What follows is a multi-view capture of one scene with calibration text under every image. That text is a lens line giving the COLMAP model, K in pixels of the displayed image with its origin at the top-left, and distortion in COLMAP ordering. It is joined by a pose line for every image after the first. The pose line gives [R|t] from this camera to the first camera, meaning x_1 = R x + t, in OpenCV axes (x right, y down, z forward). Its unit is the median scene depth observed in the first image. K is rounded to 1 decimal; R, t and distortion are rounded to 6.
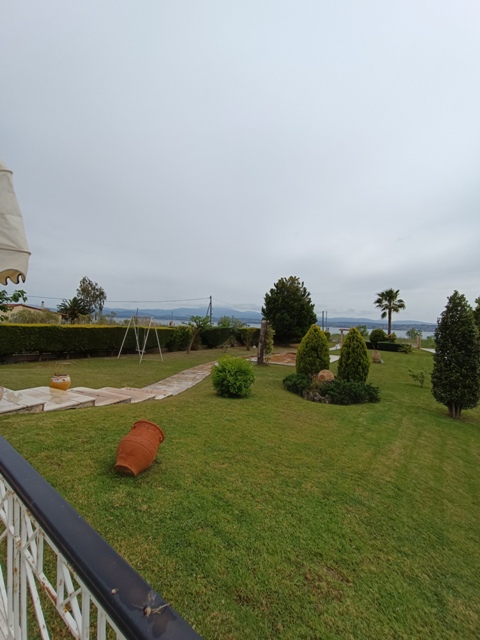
lens RADIAL K [[290.1, 0, 243.9], [0, 290.1, 318.9], [0, 0, 1]] dist [-0.010598, 0.005733]
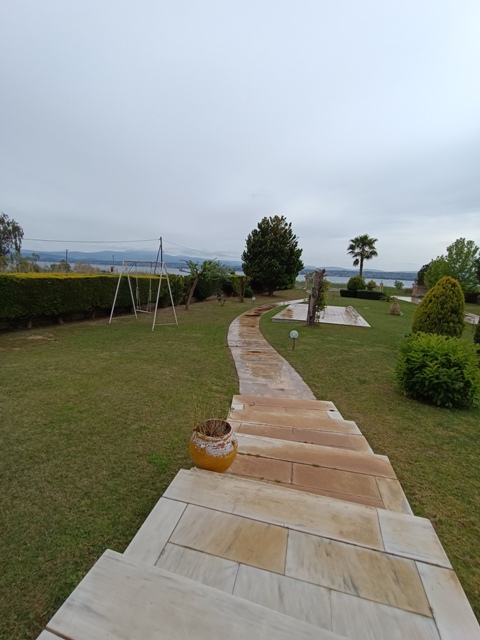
lens RADIAL K [[290.1, 0, 245.3], [0, 290.1, 317.9], [0, 0, 1]] dist [-0.010598, 0.005733]
pose [[0.971223, -0.033238, 0.235840, -0.282507], [-0.010019, 0.983637, 0.179885, -0.000528], [-0.237960, -0.177071, 0.954998, 0.275597]]
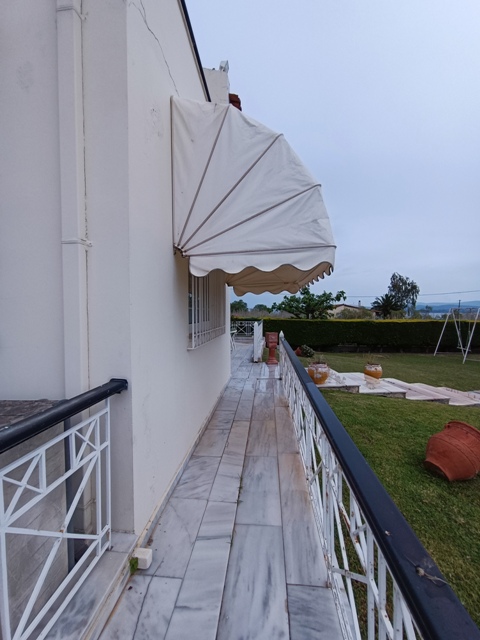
lens RADIAL K [[290.1, 0, 236.7], [0, 290.1, 315.3], [0, 0, 1]] dist [-0.010598, 0.005733]
pose [[0.530422, -0.030623, -0.847180, 0.005735], [0.029485, 0.999409, -0.017666, 0.007675], [0.847221, -0.015609, 0.531011, 0.001561]]
